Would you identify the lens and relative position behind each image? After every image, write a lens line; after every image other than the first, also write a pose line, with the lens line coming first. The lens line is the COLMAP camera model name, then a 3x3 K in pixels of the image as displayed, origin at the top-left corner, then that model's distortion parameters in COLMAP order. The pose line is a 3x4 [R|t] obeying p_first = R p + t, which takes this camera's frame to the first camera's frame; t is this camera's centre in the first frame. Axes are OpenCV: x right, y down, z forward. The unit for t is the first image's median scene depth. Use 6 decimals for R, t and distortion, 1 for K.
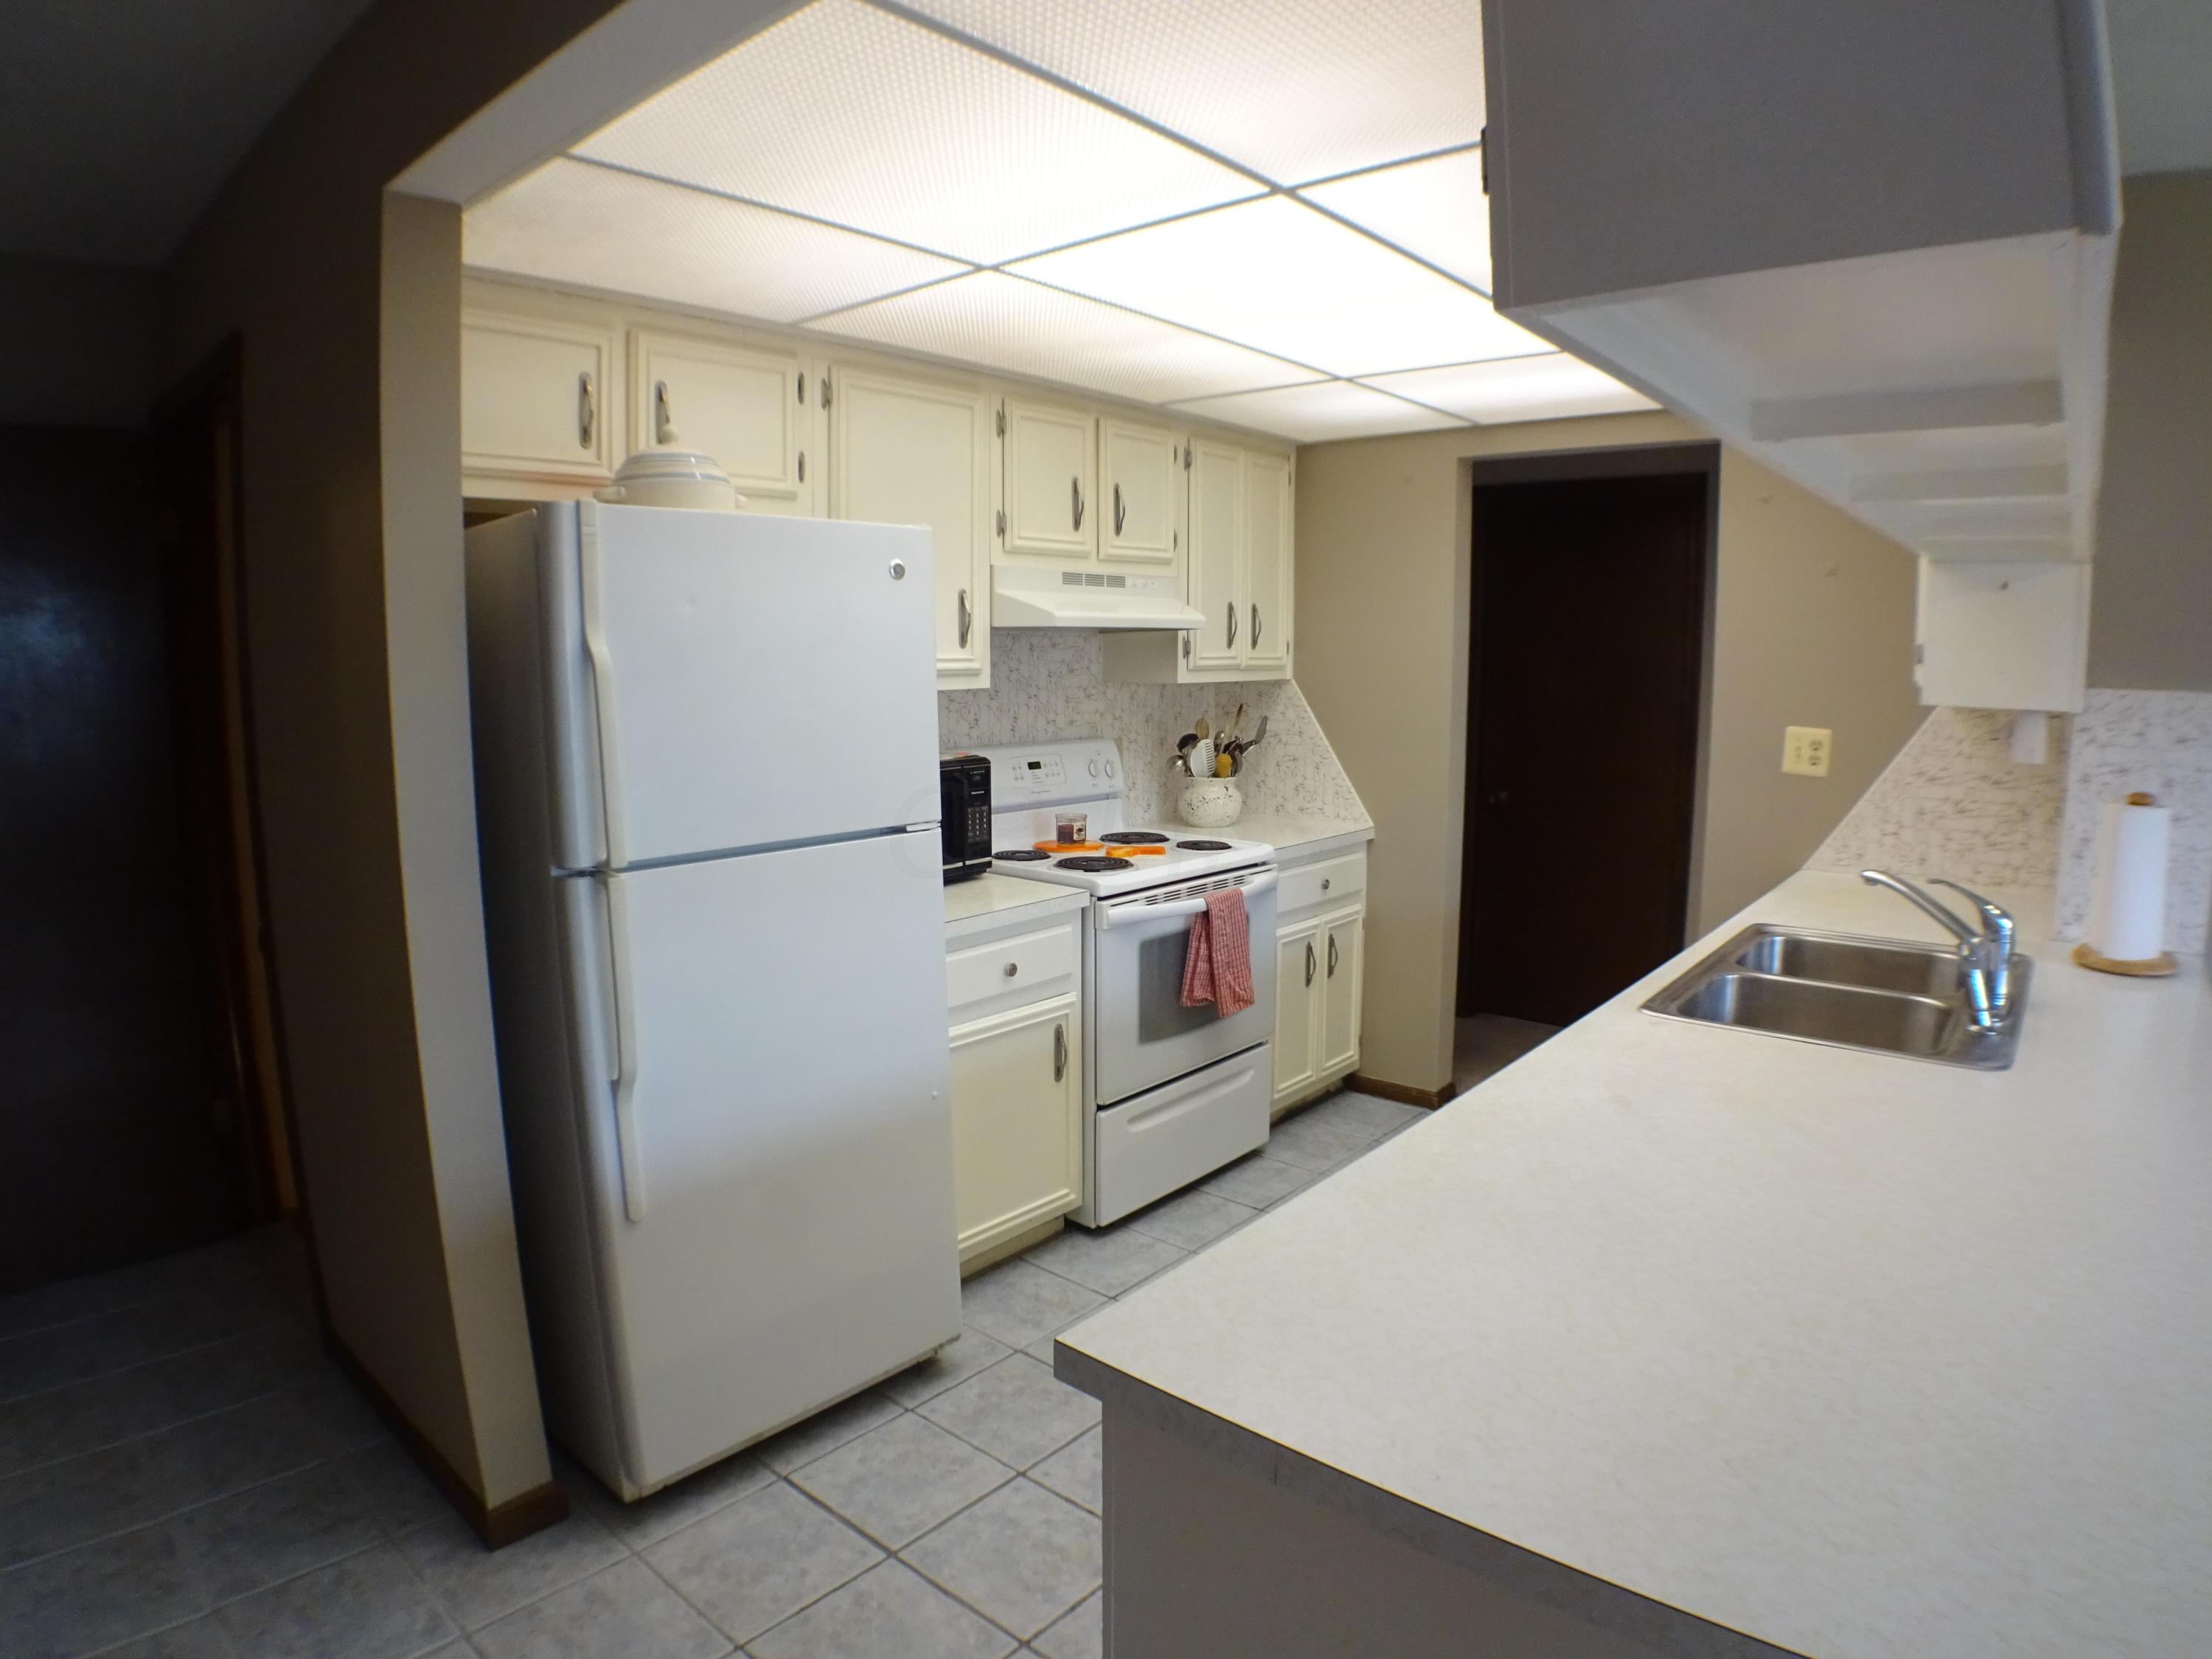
lens RADIAL K [[1264.7, 0, 1089.0], [0, 1264.7, 813.2], [0, 0, 1]] dist [-0.164883, 0.028133]
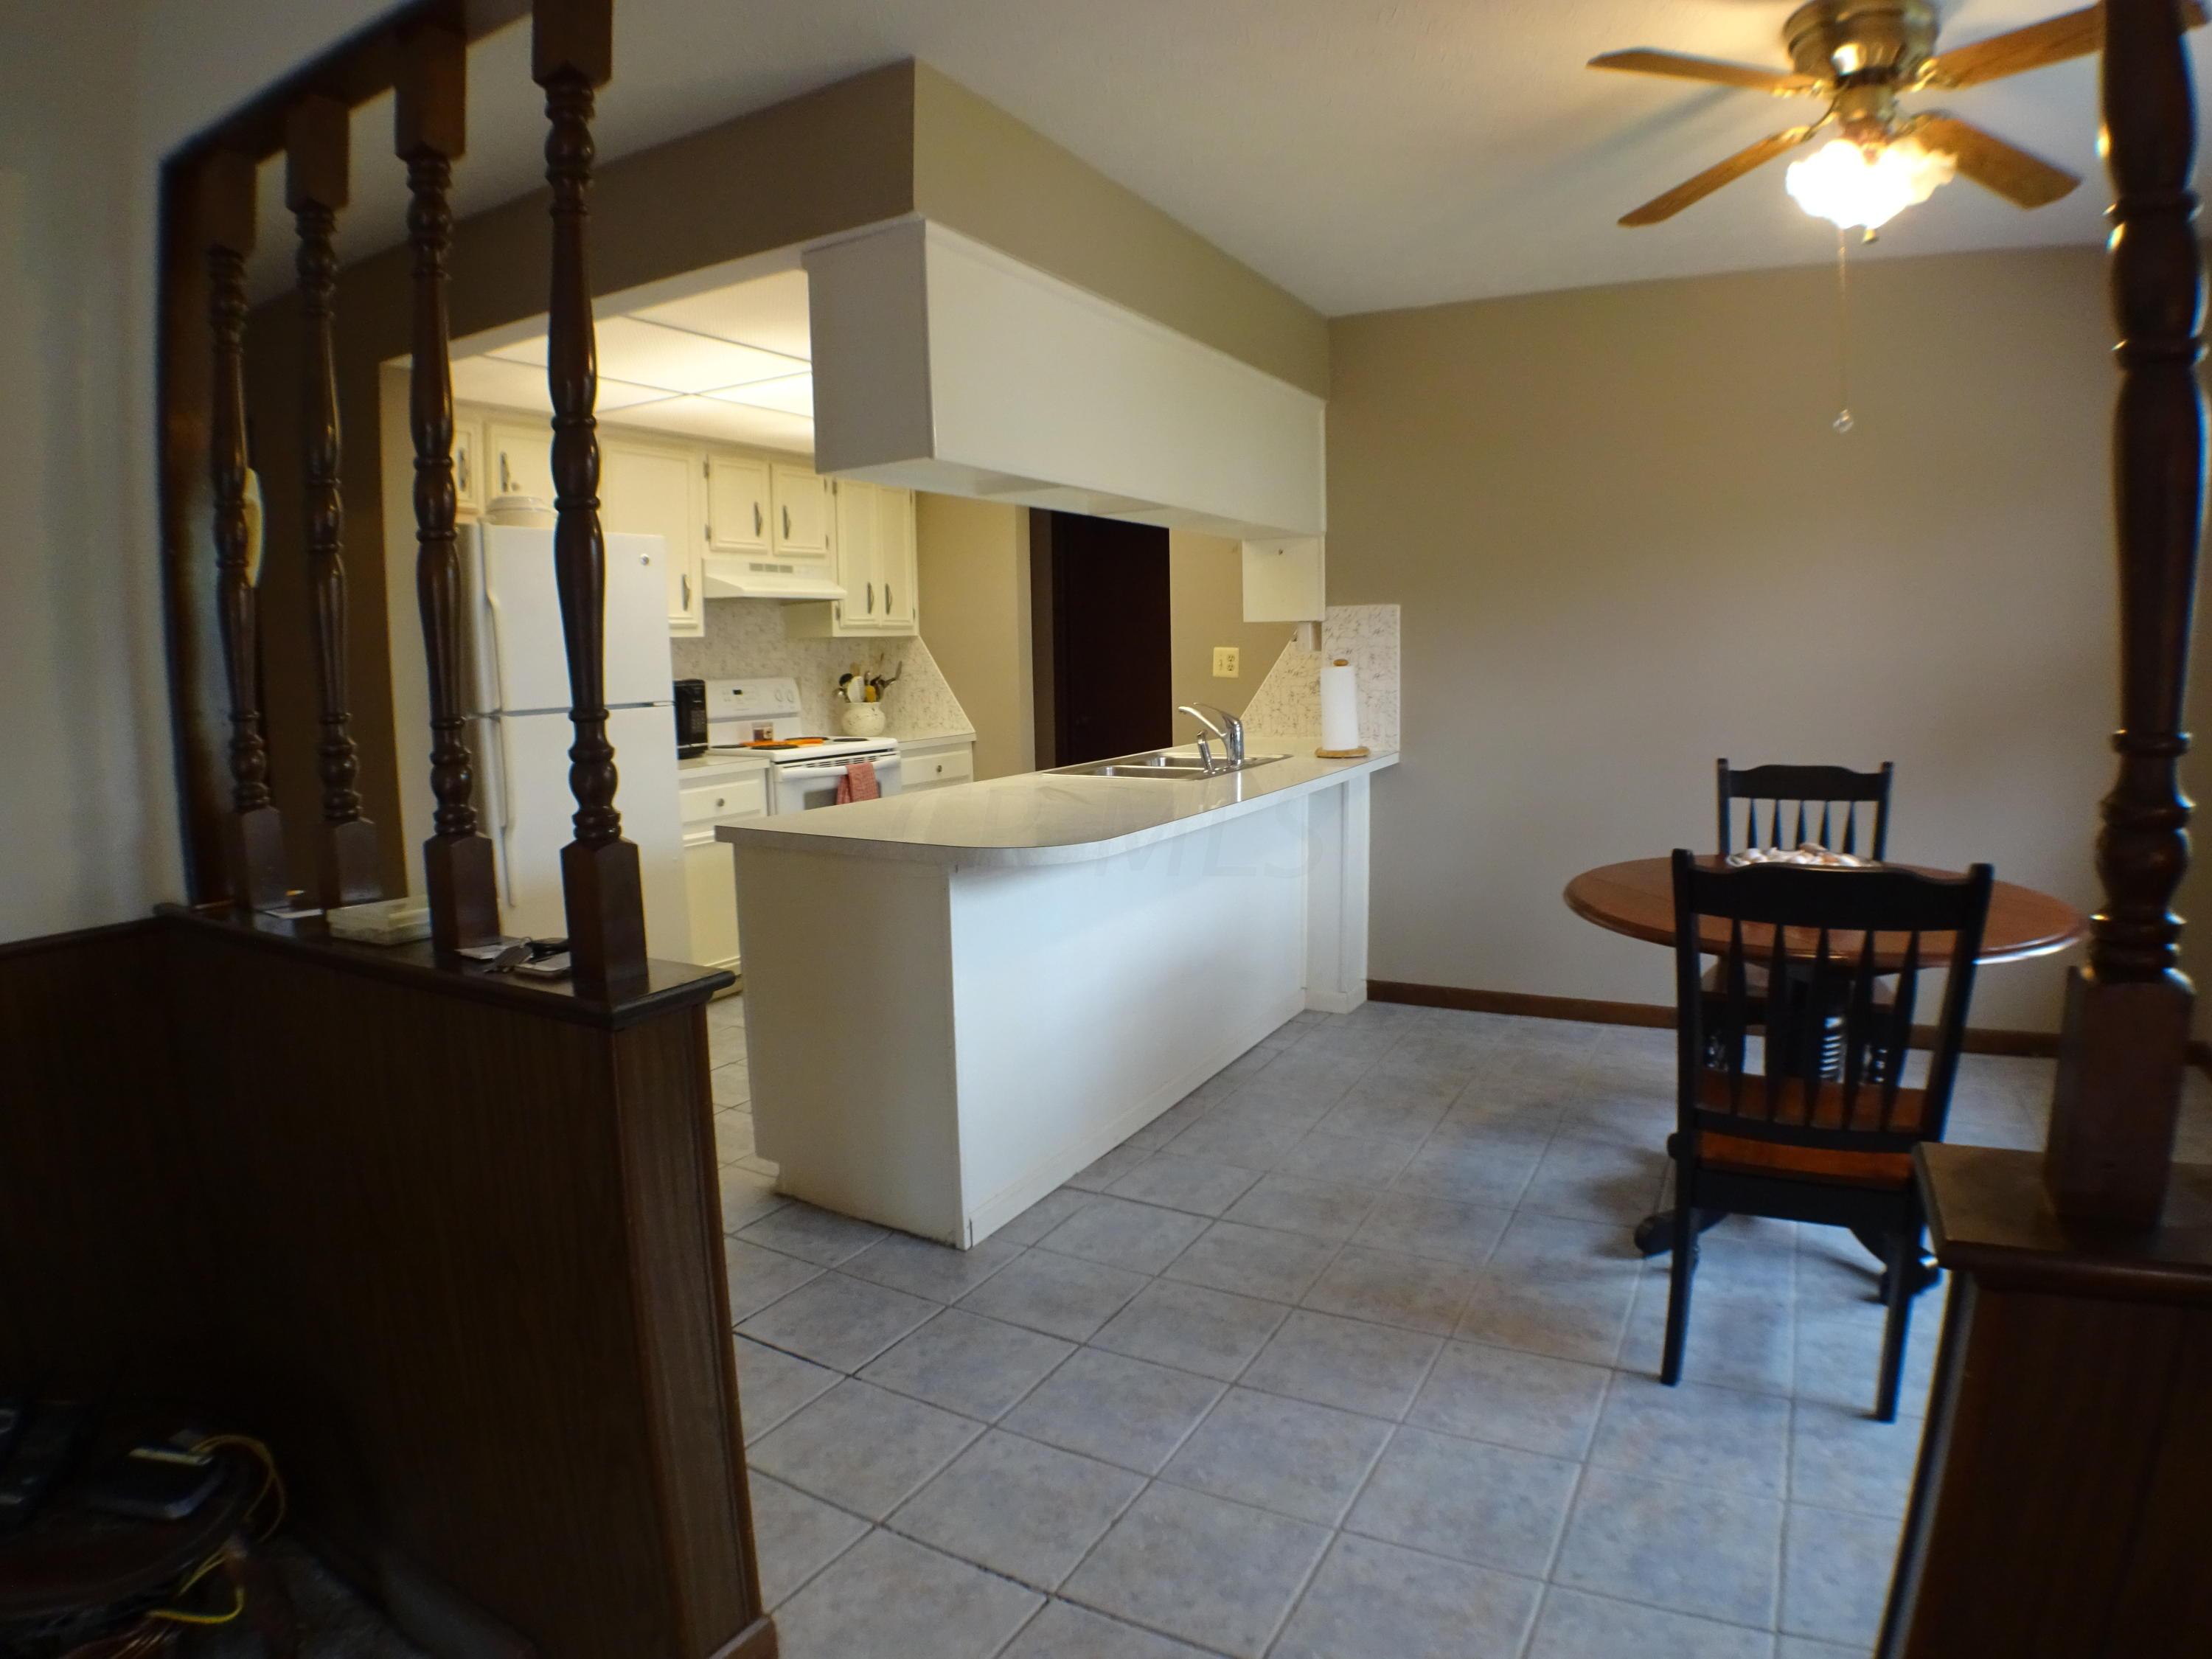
lens RADIAL K [[1266.1, 0, 1106.3], [0, 1266.1, 798.1], [0, 0, 1]] dist [-0.156490, 0.000485]
pose [[0.976406, -0.040646, 0.212085, 0.072243], [0.043757, 0.998992, -0.009995, 0.134568], [-0.211465, 0.019040, 0.977200, -0.596305]]
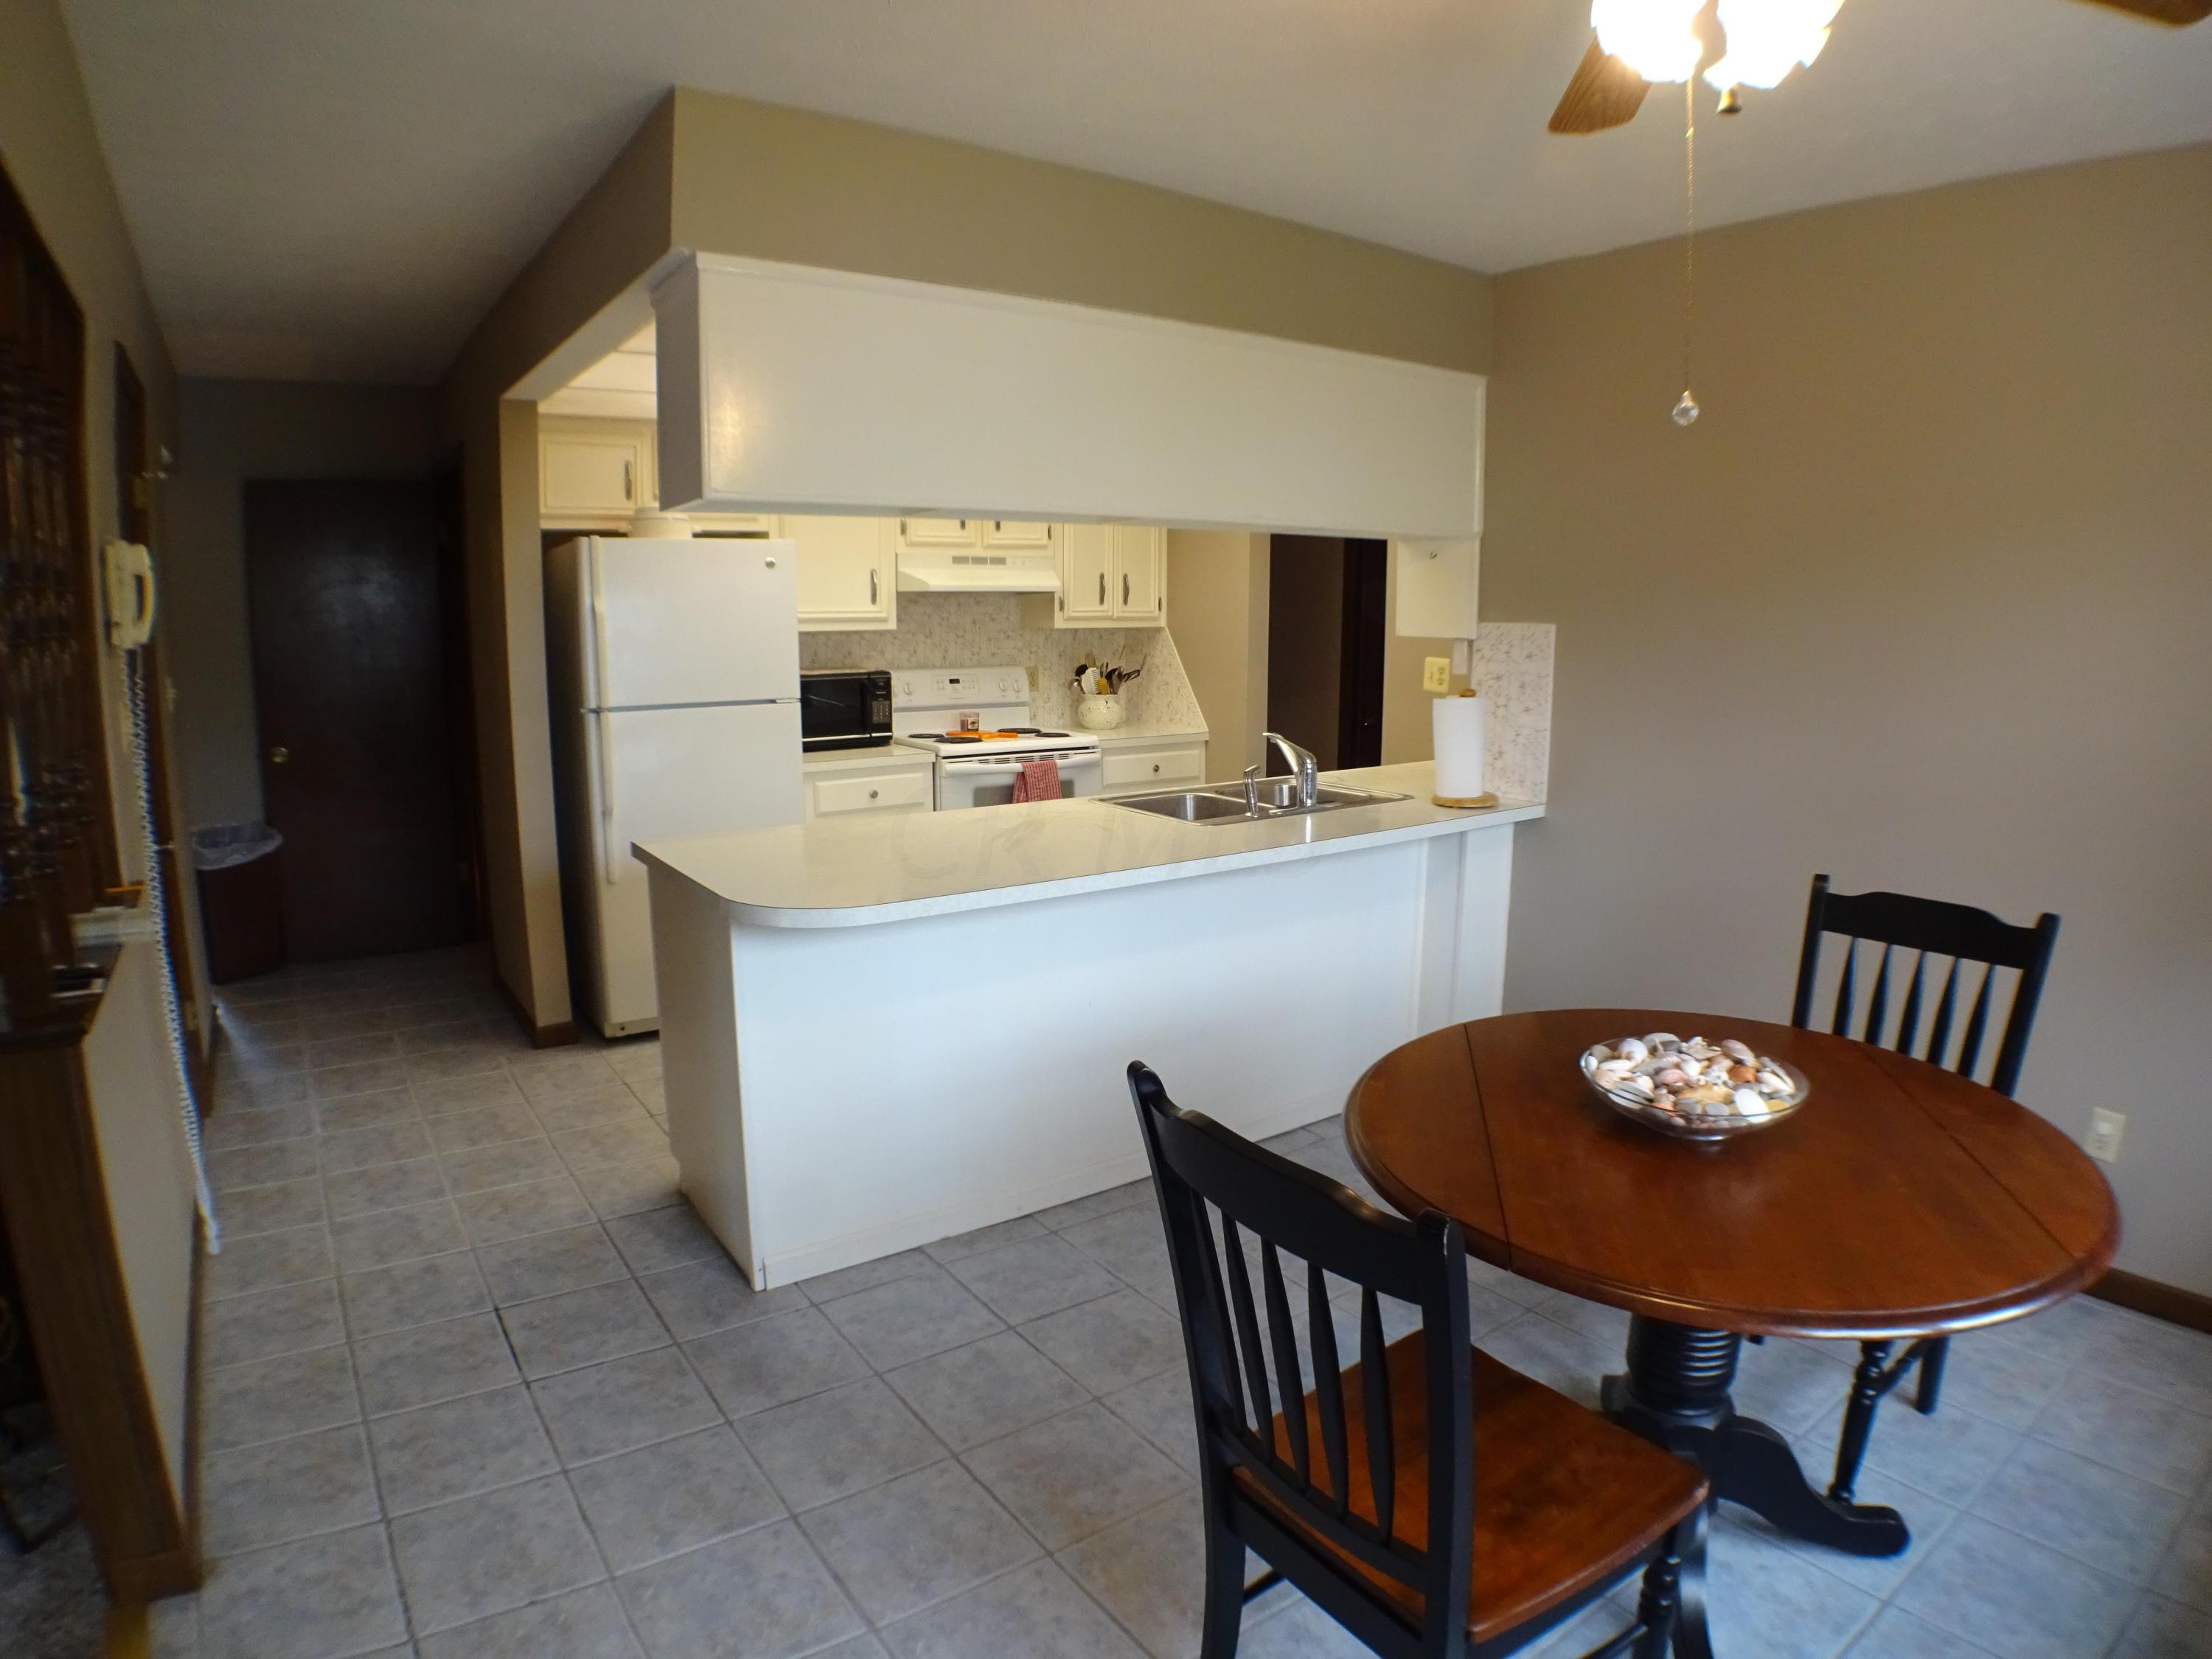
lens RADIAL K [[1264.7, 0, 1089.0], [0, 1264.7, 813.2], [0, 0, 1]] dist [-0.164883, 0.028133]
pose [[0.971228, 0.041277, -0.234546, 0.529216], [-0.033758, 0.998782, 0.035986, 0.067967], [0.235745, -0.027033, 0.971439, -0.497795]]
